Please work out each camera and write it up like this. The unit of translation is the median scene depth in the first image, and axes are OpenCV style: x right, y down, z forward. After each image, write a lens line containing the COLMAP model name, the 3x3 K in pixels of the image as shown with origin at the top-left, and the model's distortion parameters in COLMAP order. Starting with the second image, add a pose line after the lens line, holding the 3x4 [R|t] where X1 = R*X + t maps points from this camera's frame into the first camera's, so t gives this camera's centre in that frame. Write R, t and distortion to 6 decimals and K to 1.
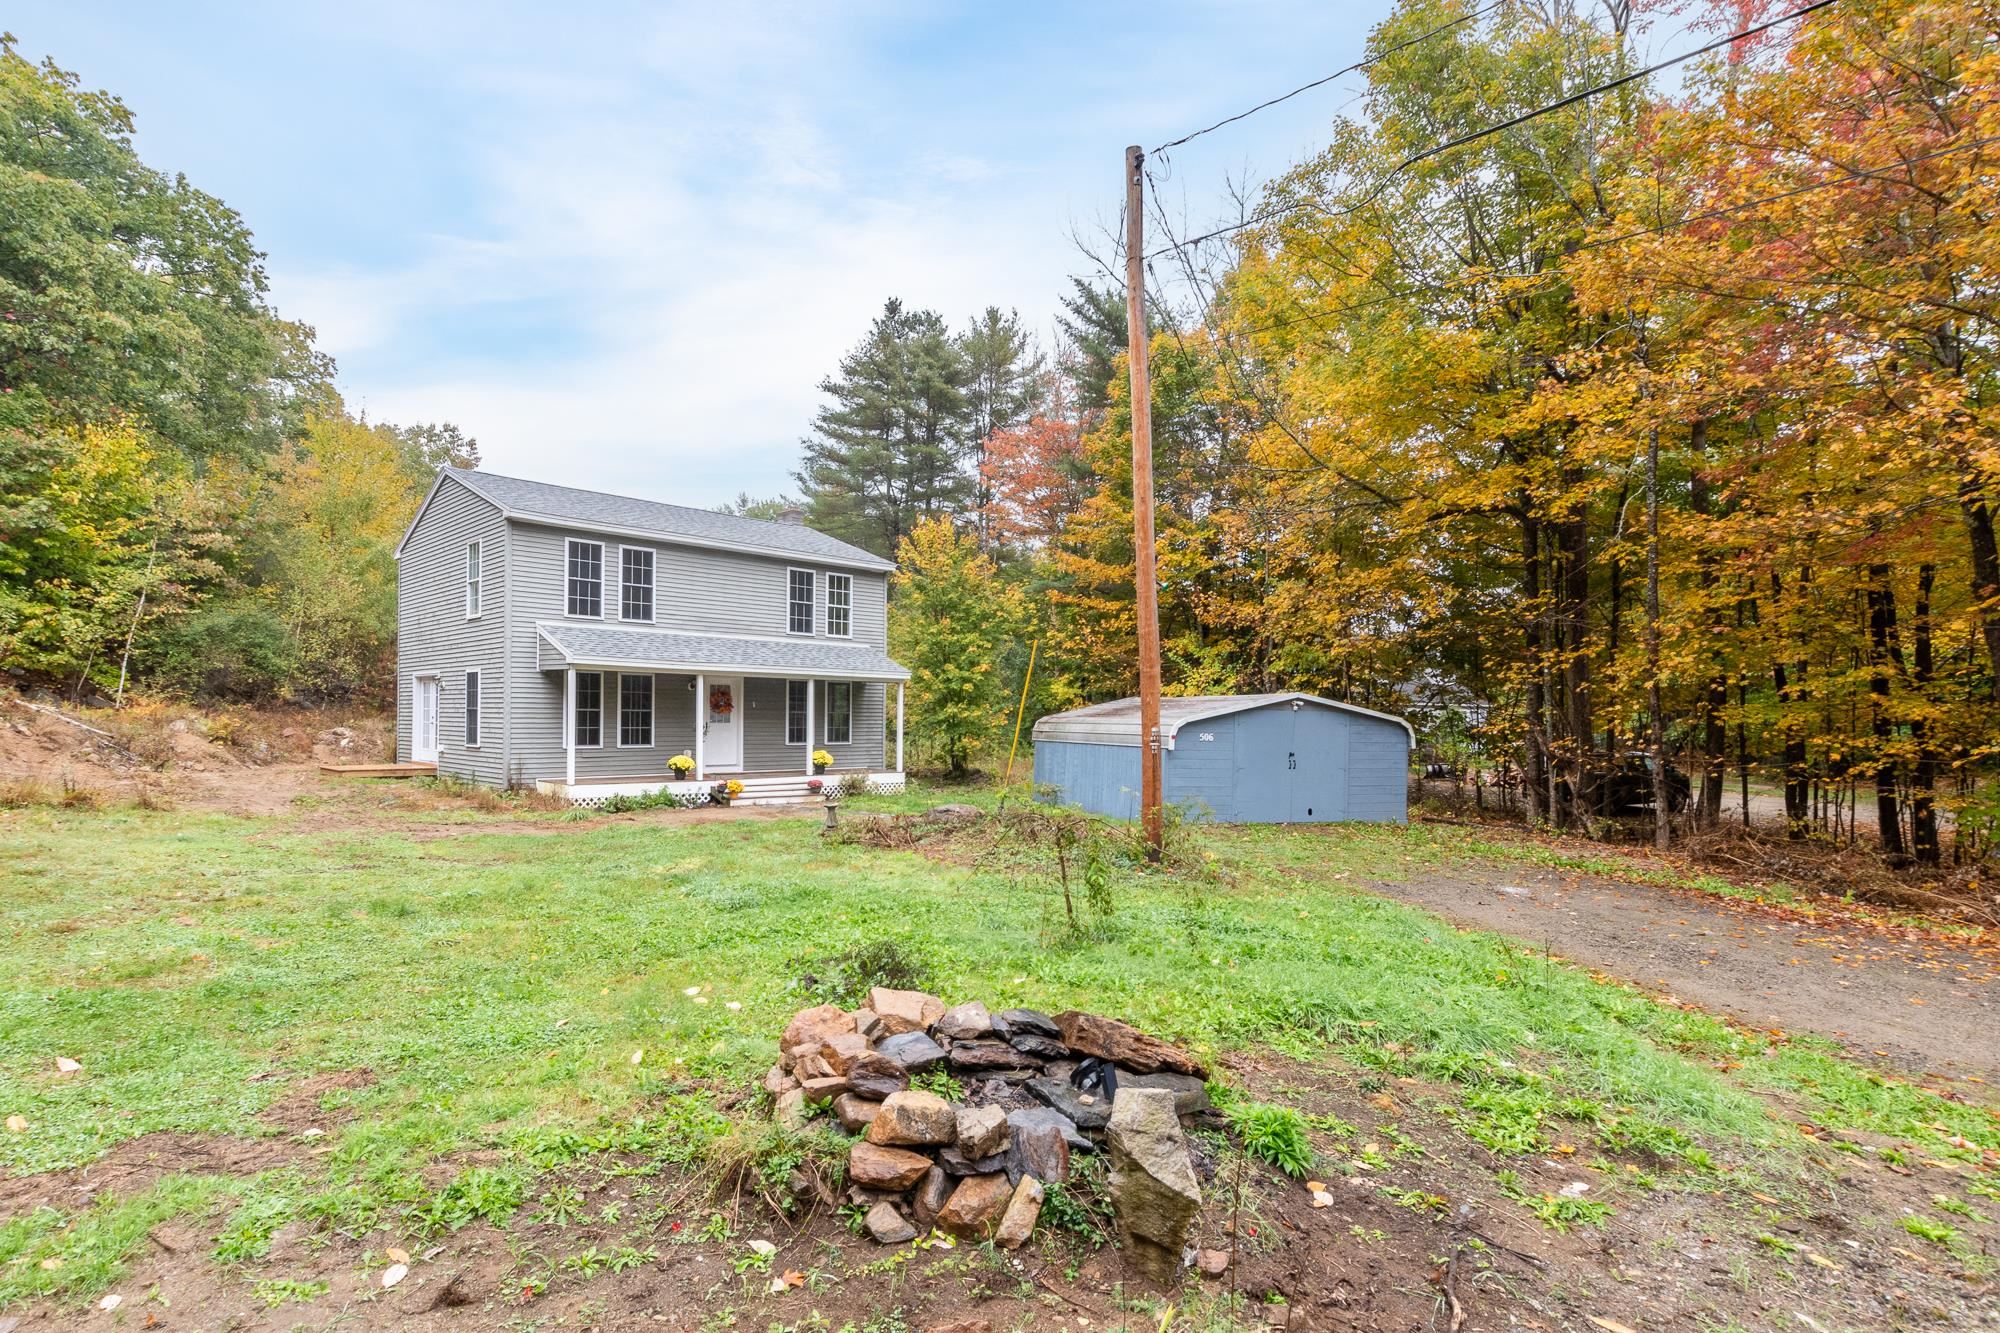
lens RADIAL K [[959.0, 0, 966.8], [0, 959.0, 698.7], [0, 0, 1]] dist [0.005910, -0.002837]
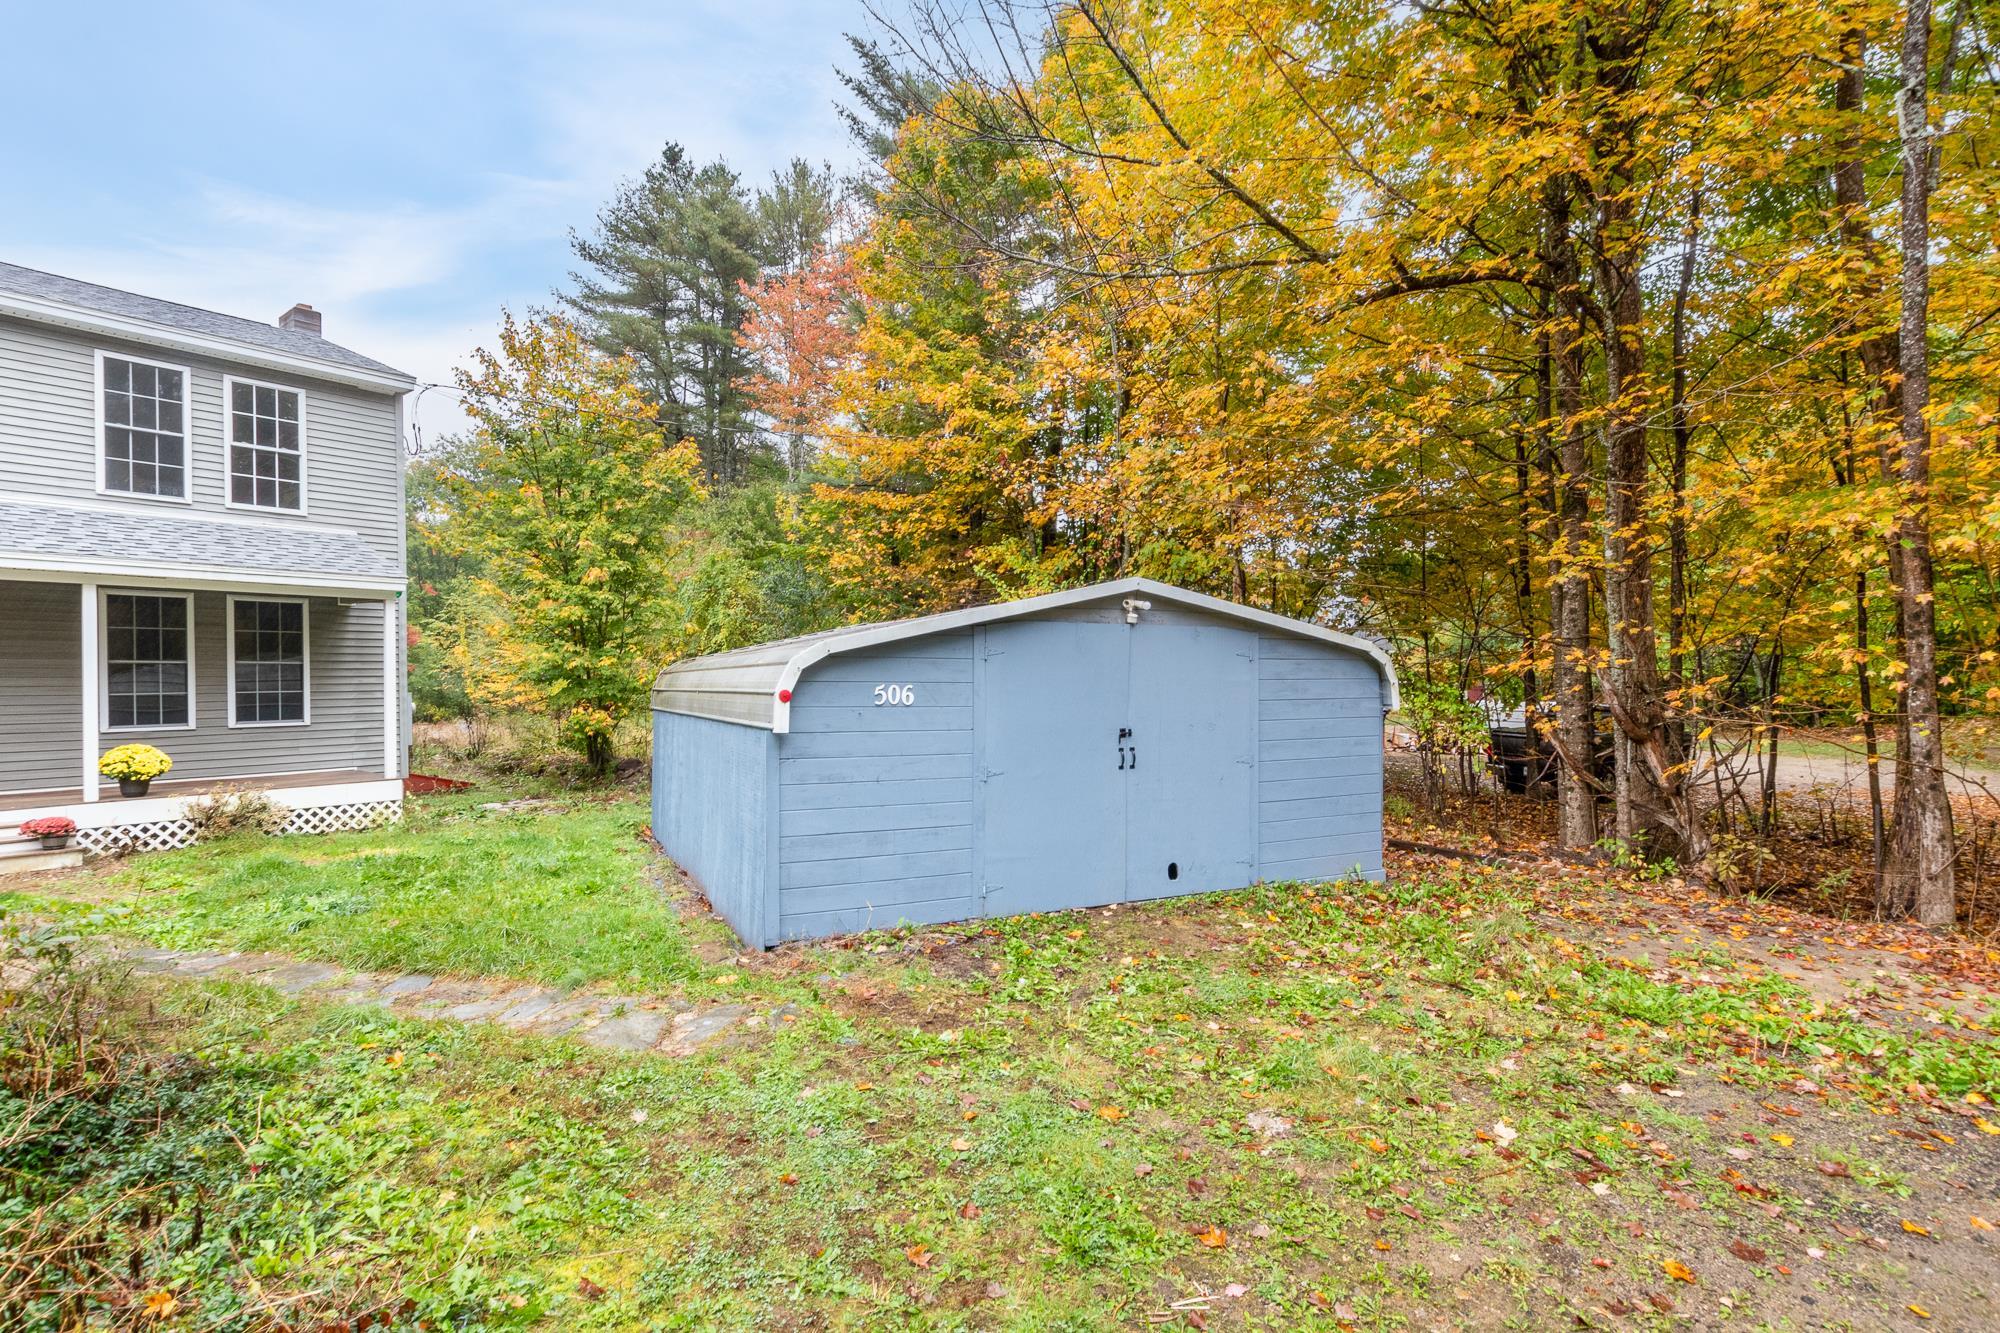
lens RADIAL K [[959.0, 0, 1002.3], [0, 959.0, 676.1], [0, 0, 1]] dist [0.005910, -0.002837]
pose [[0.989226, -0.019599, 0.145082, 0.168929], [0.017144, 0.999688, 0.018151, 0.019200], [-0.145392, -0.015468, 0.989253, 0.449959]]
